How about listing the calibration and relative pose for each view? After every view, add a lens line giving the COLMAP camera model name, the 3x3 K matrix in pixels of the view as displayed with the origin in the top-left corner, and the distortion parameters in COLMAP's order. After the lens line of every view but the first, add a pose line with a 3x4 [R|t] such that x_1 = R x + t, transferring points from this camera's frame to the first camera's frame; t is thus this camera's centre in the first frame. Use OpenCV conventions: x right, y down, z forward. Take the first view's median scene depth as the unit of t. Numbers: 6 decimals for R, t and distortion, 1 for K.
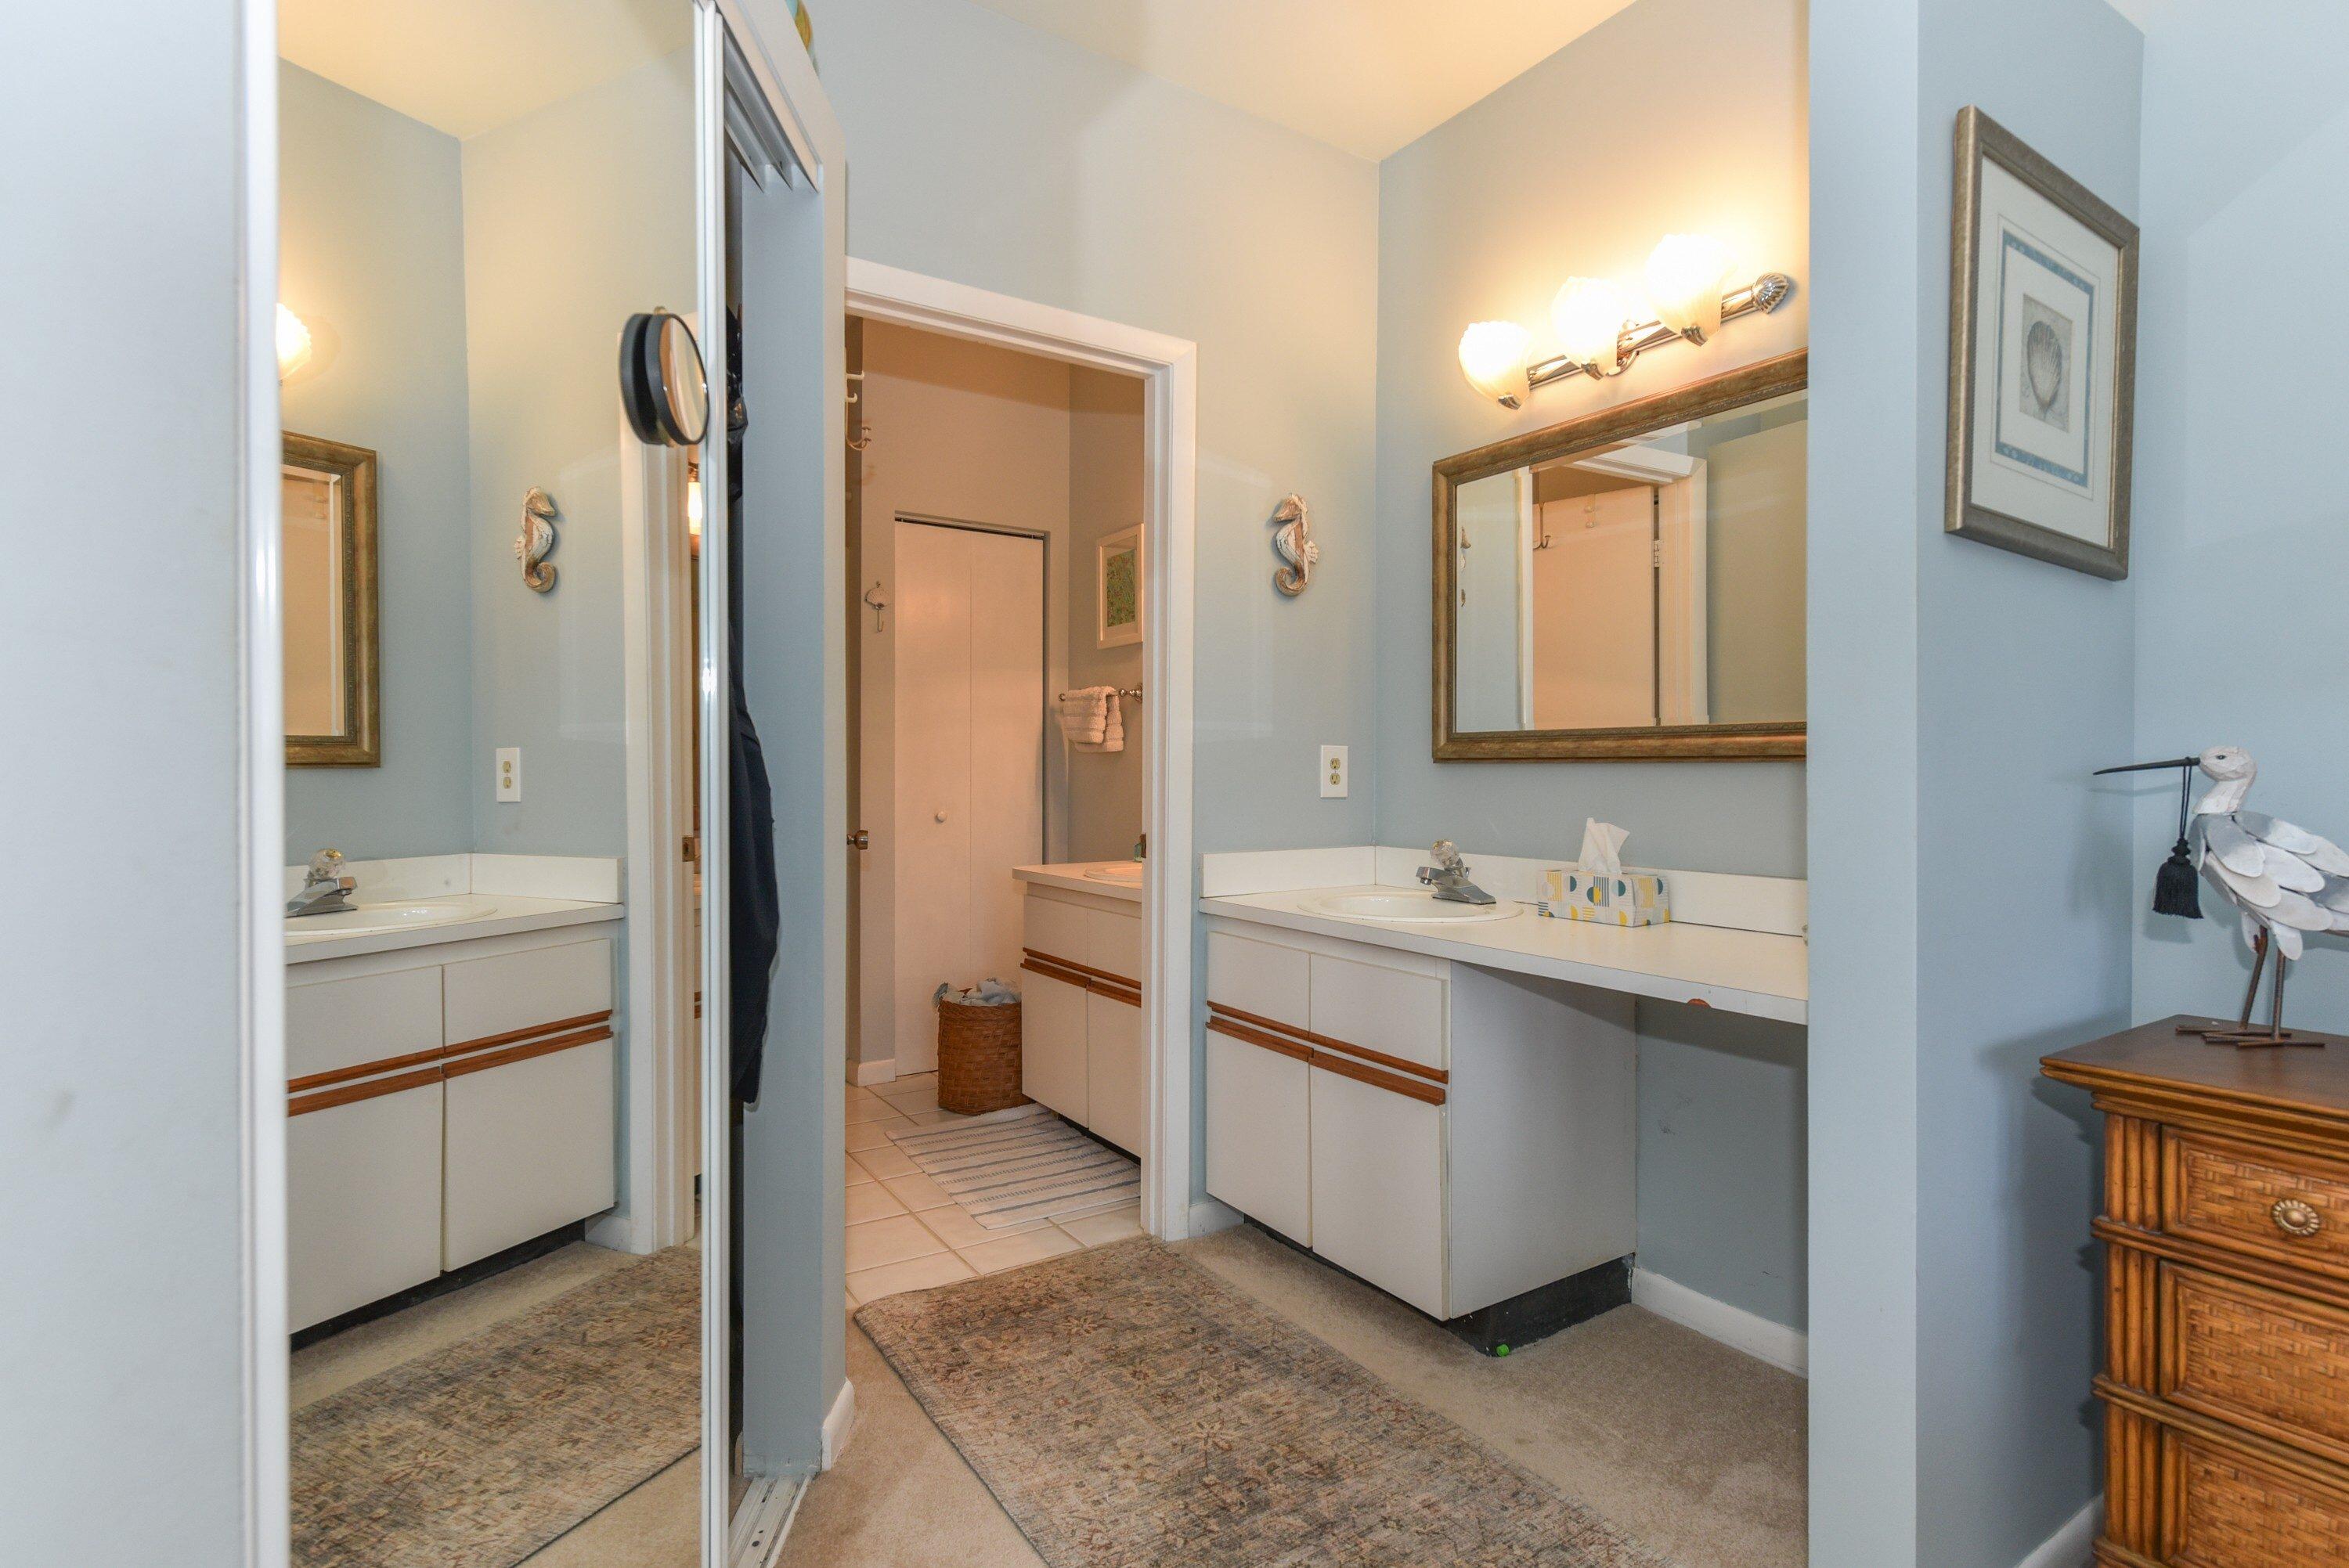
lens RADIAL K [[1153.3, 0, 1180.4], [0, 1153.3, 785.9], [0, 0, 1]] dist [-0.006227, -0.000191]
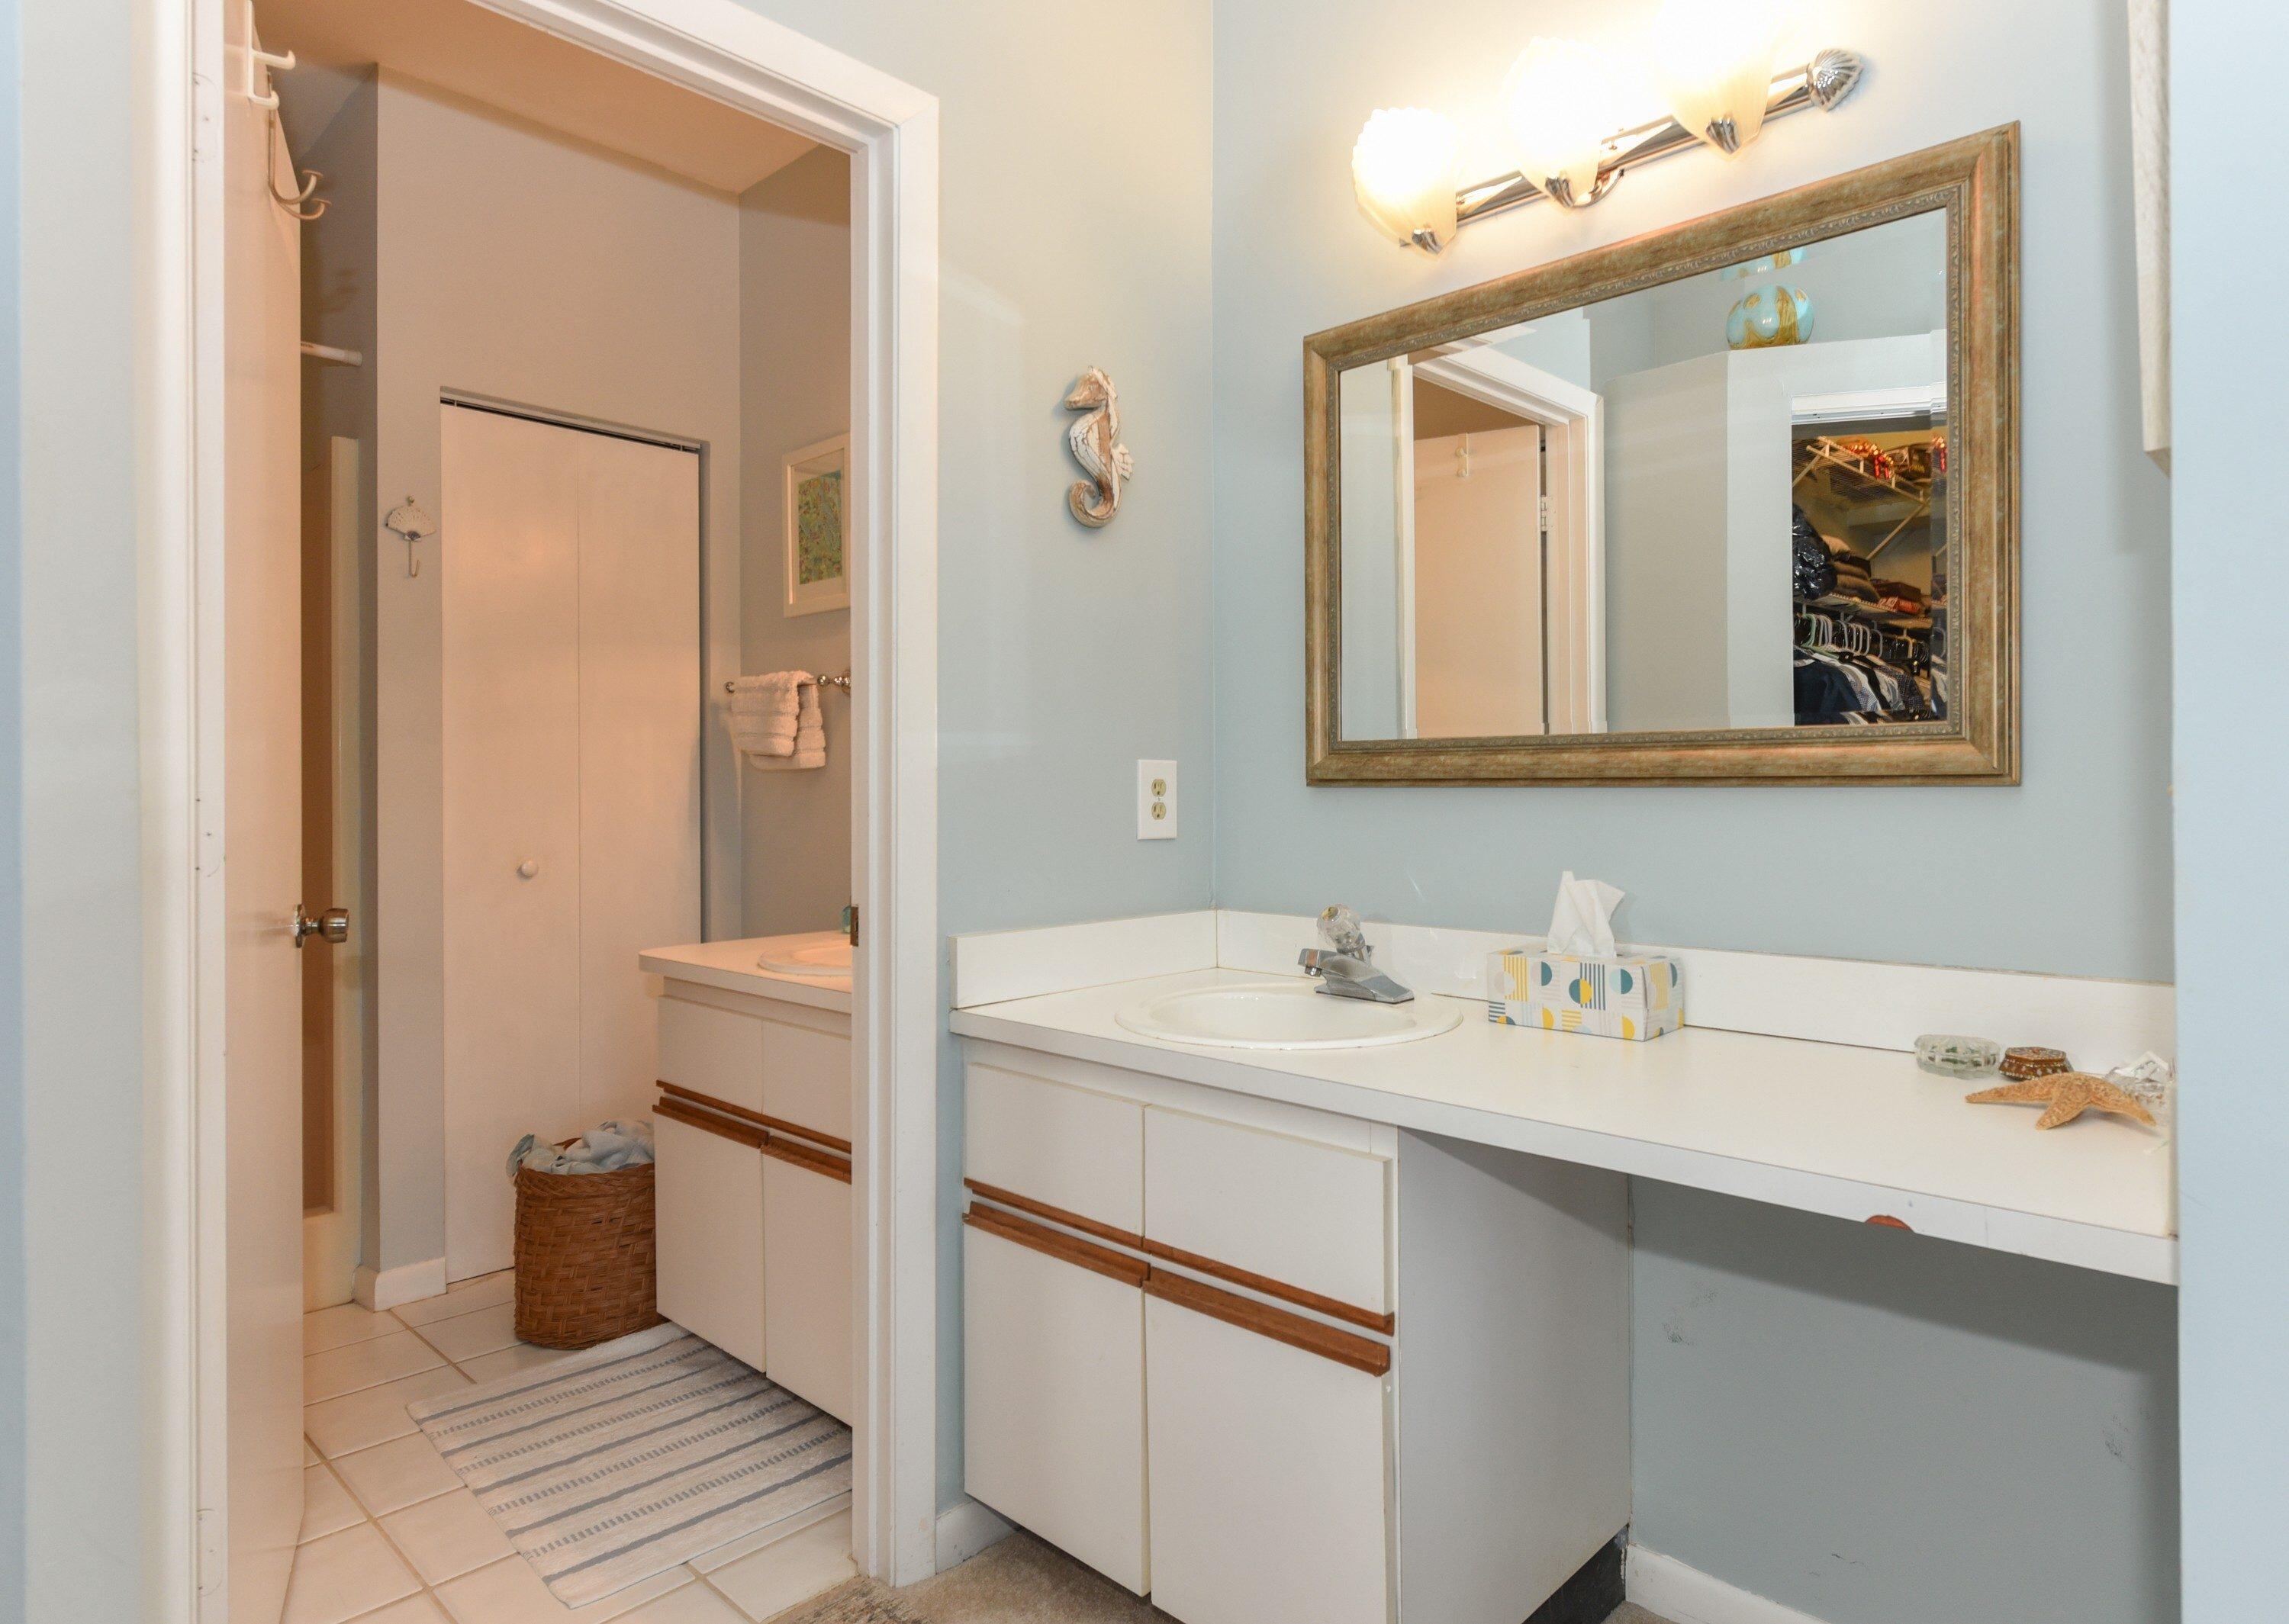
lens RADIAL K [[1318.6, 0, 1261.2], [0, 1318.6, 794.7], [0, 0, 1]] dist [0.005727, -0.000225]
pose [[0.965763, -0.006397, 0.259346, -0.004787], [0.008338, 0.999945, -0.006386, -0.010258], [-0.259291, 0.008330, 0.965763, 0.269673]]
